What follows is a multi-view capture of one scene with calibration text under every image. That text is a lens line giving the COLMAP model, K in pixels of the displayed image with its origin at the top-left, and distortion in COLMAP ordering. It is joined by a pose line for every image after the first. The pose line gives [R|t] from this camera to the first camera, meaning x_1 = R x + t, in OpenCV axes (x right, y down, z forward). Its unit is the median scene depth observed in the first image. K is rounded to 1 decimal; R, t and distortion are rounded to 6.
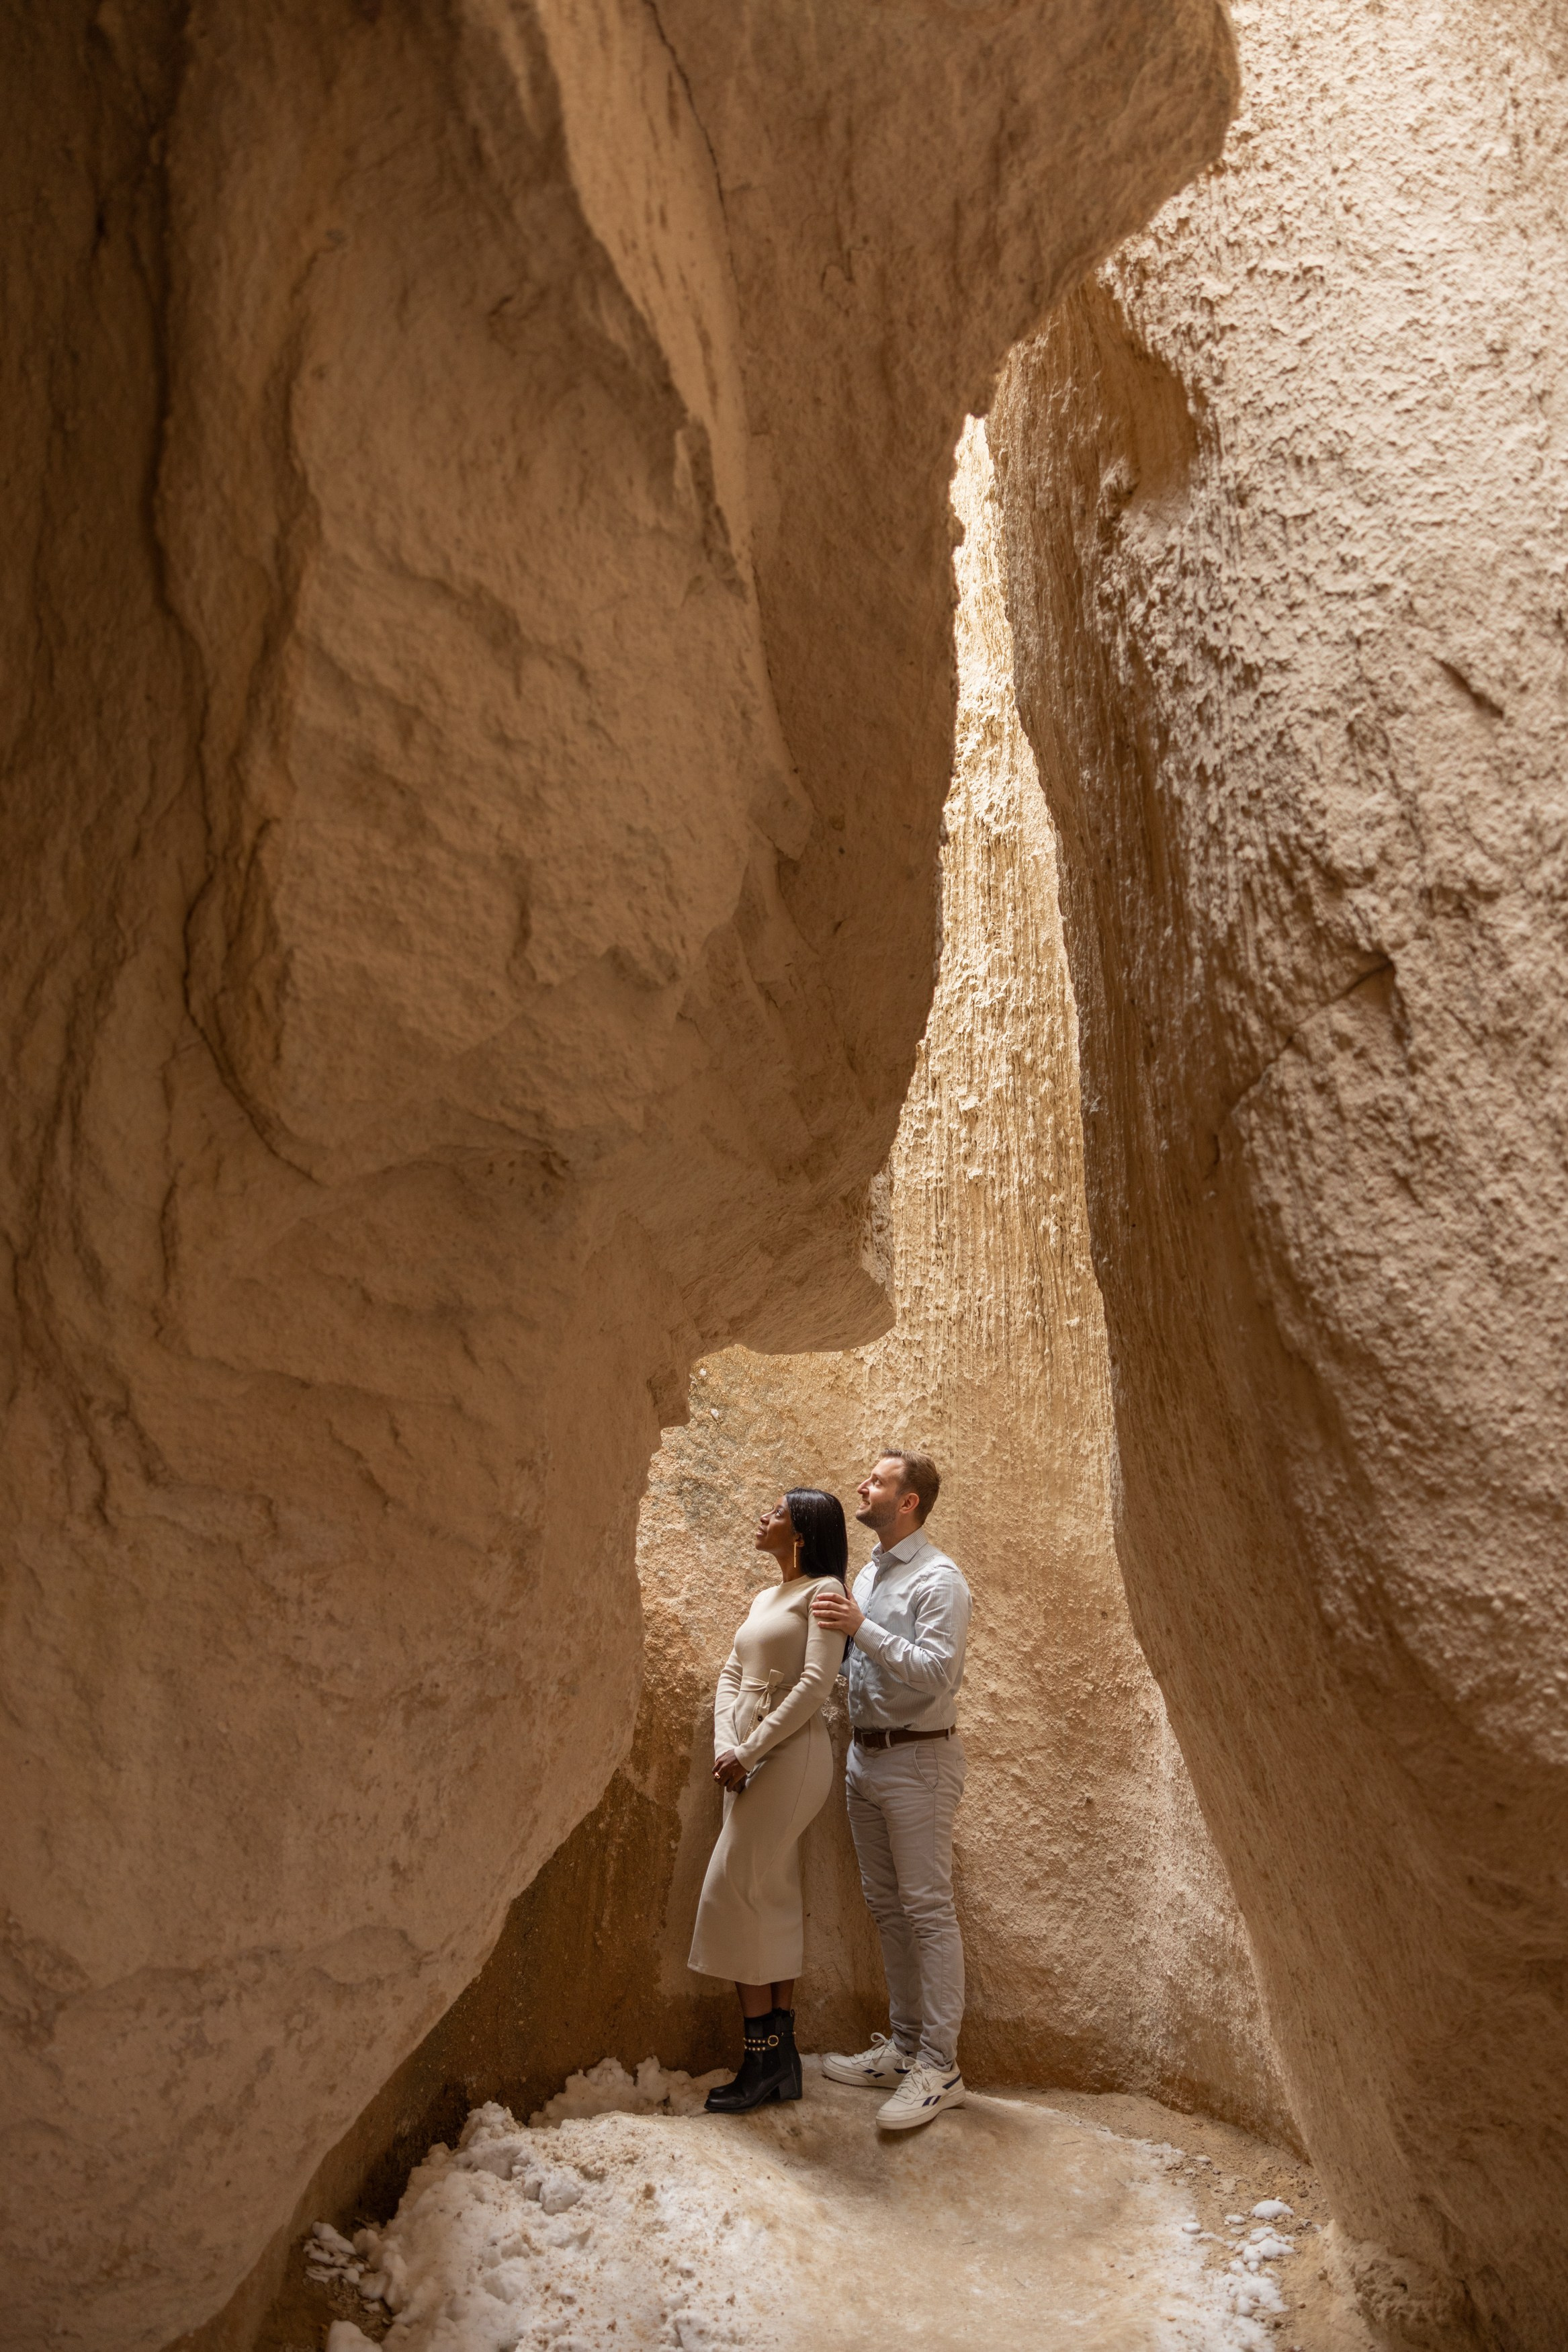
lens RADIAL K [[1839.6, 0, 781.6], [0, 1839.6, 1179.1], [0, 0, 1]] dist [0.008311, 0.002756]
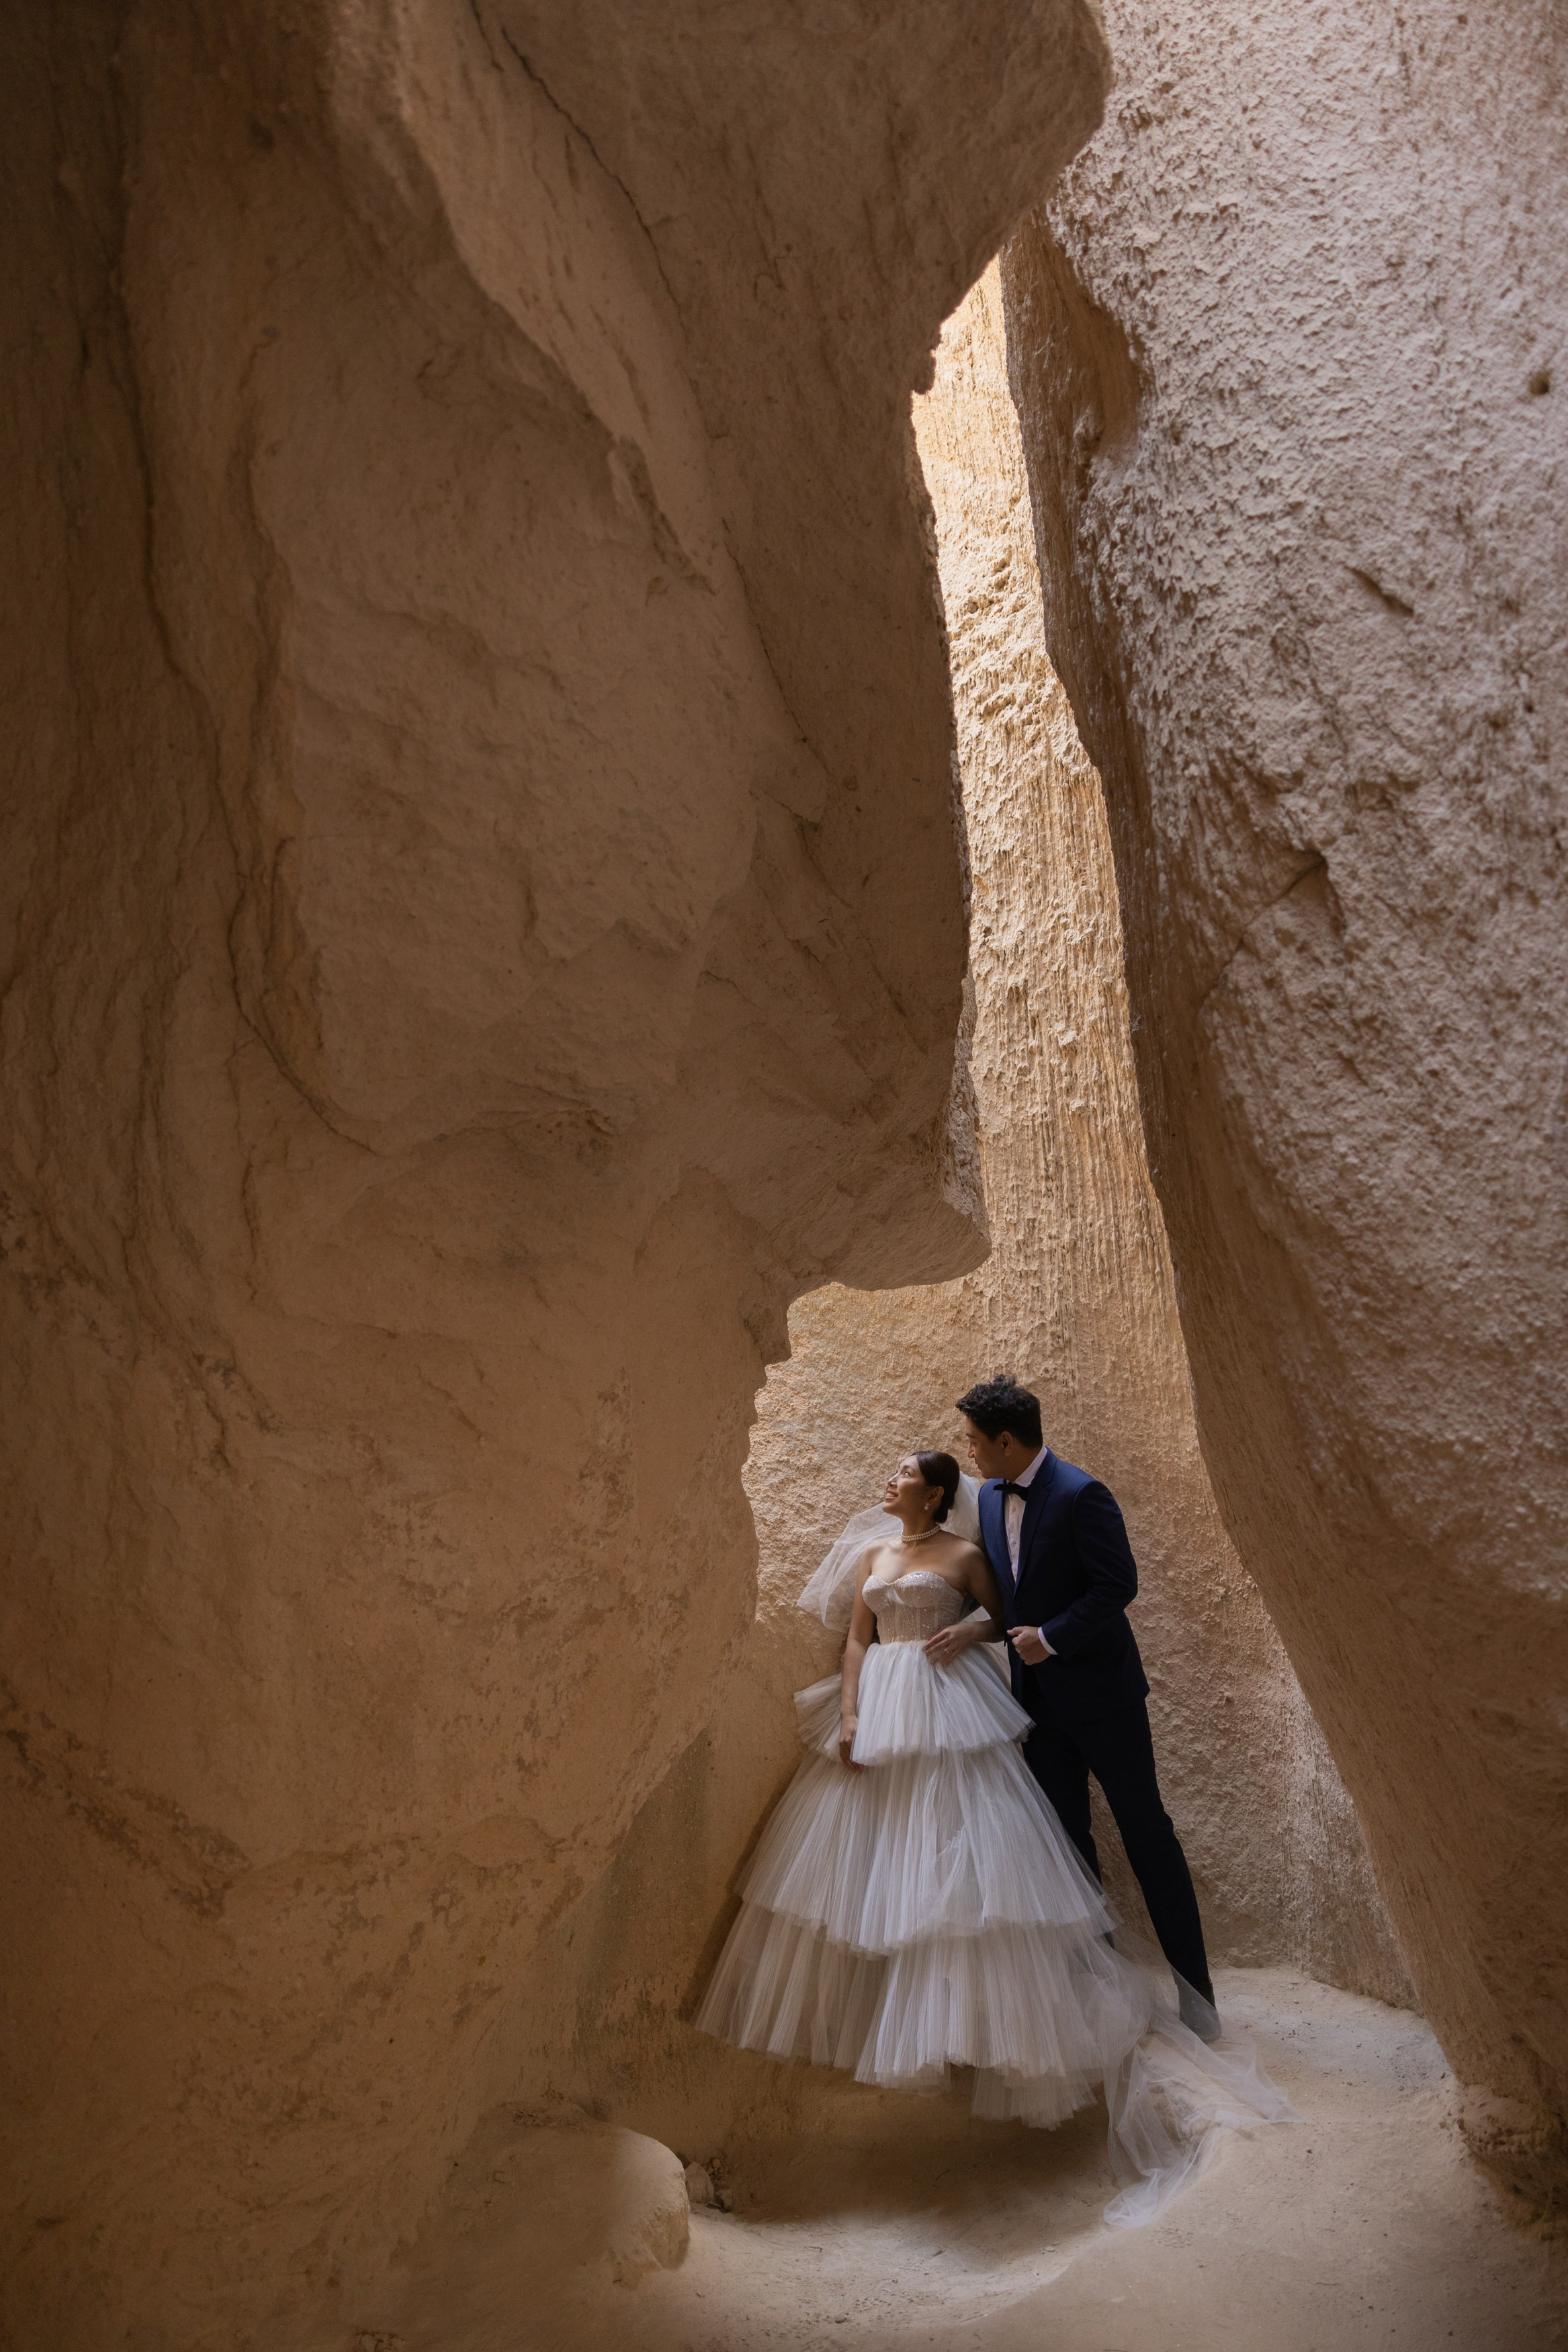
lens RADIAL K [[1842.3, 0, 780.4], [0, 1842.3, 1175.5], [0, 0, 1]] dist [0.010783, 0.000146]
pose [[0.988549, -0.085245, -0.124517, 0.134814], [0.086860, 0.996192, 0.007586, 0.028449], [0.123396, -0.018315, 0.992188, -0.096219]]
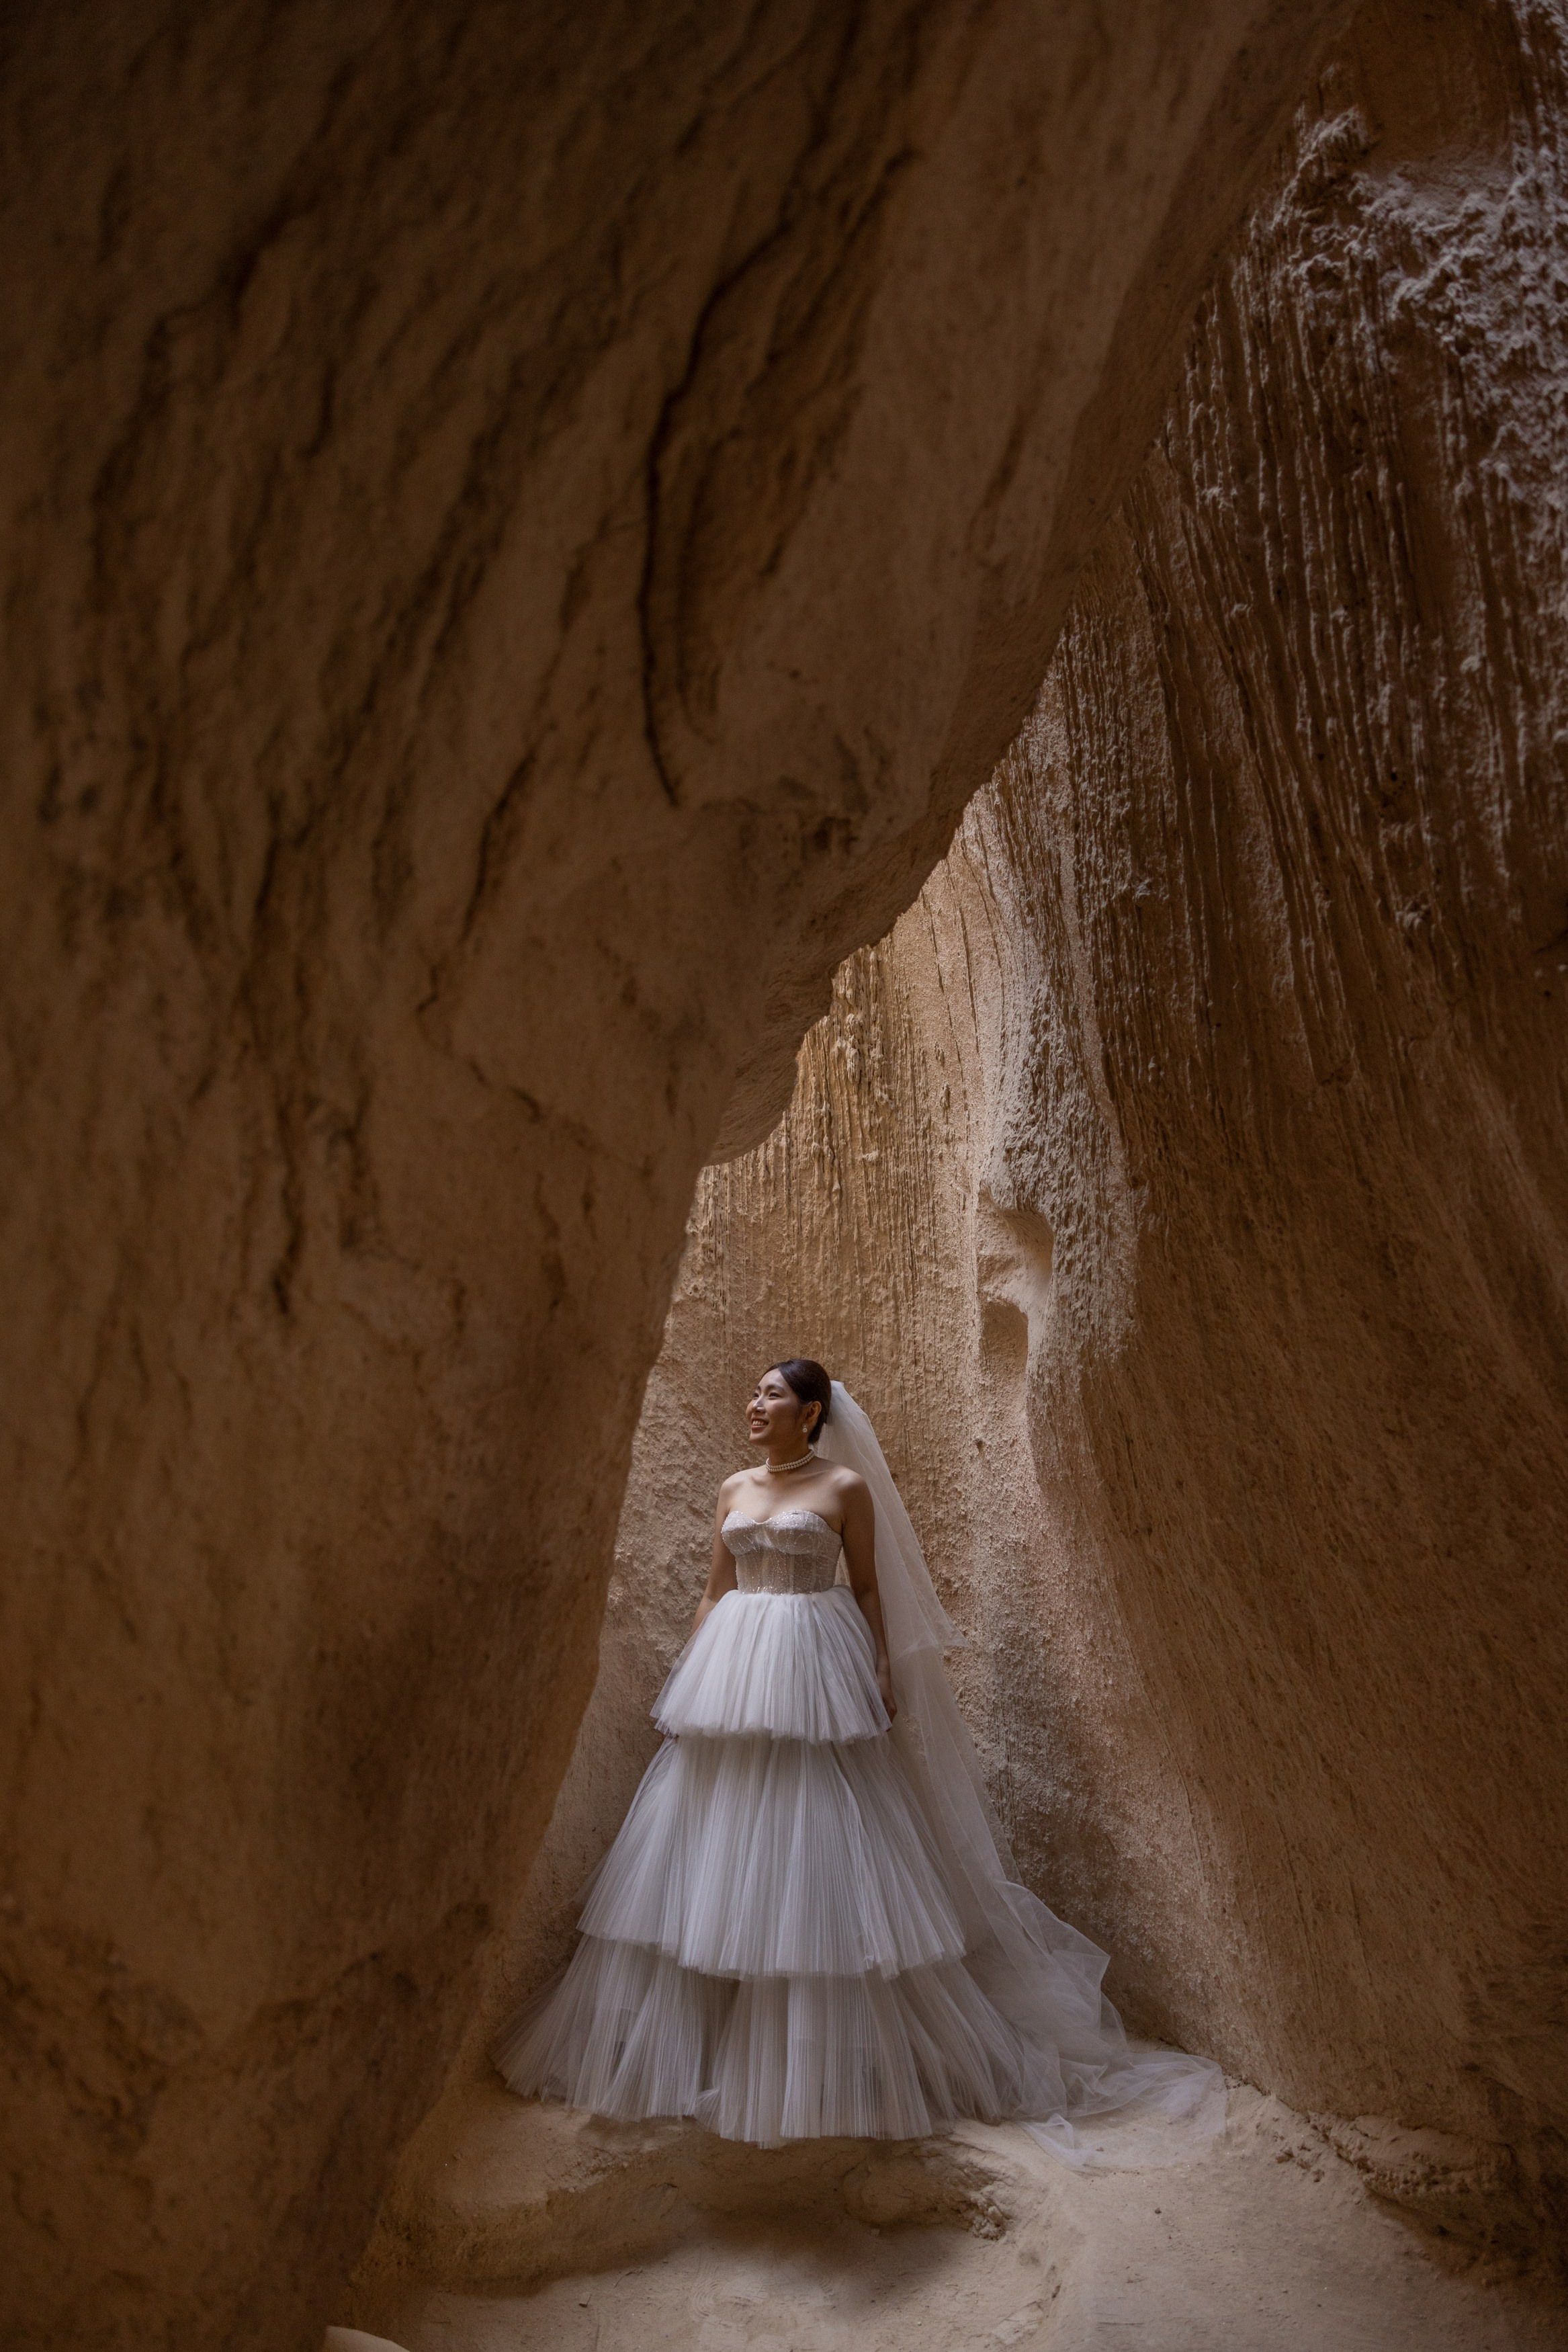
lens RADIAL K [[1840.5, 0, 782.3], [0, 1840.5, 1177.6], [0, 0, 1]] dist [0.008345, 0.004374]
pose [[0.912281, 0.054925, 0.405866, -0.477753], [-0.078097, 0.996113, 0.040738, 0.106674], [-0.402051, -0.068861, 0.913024, 0.381560]]
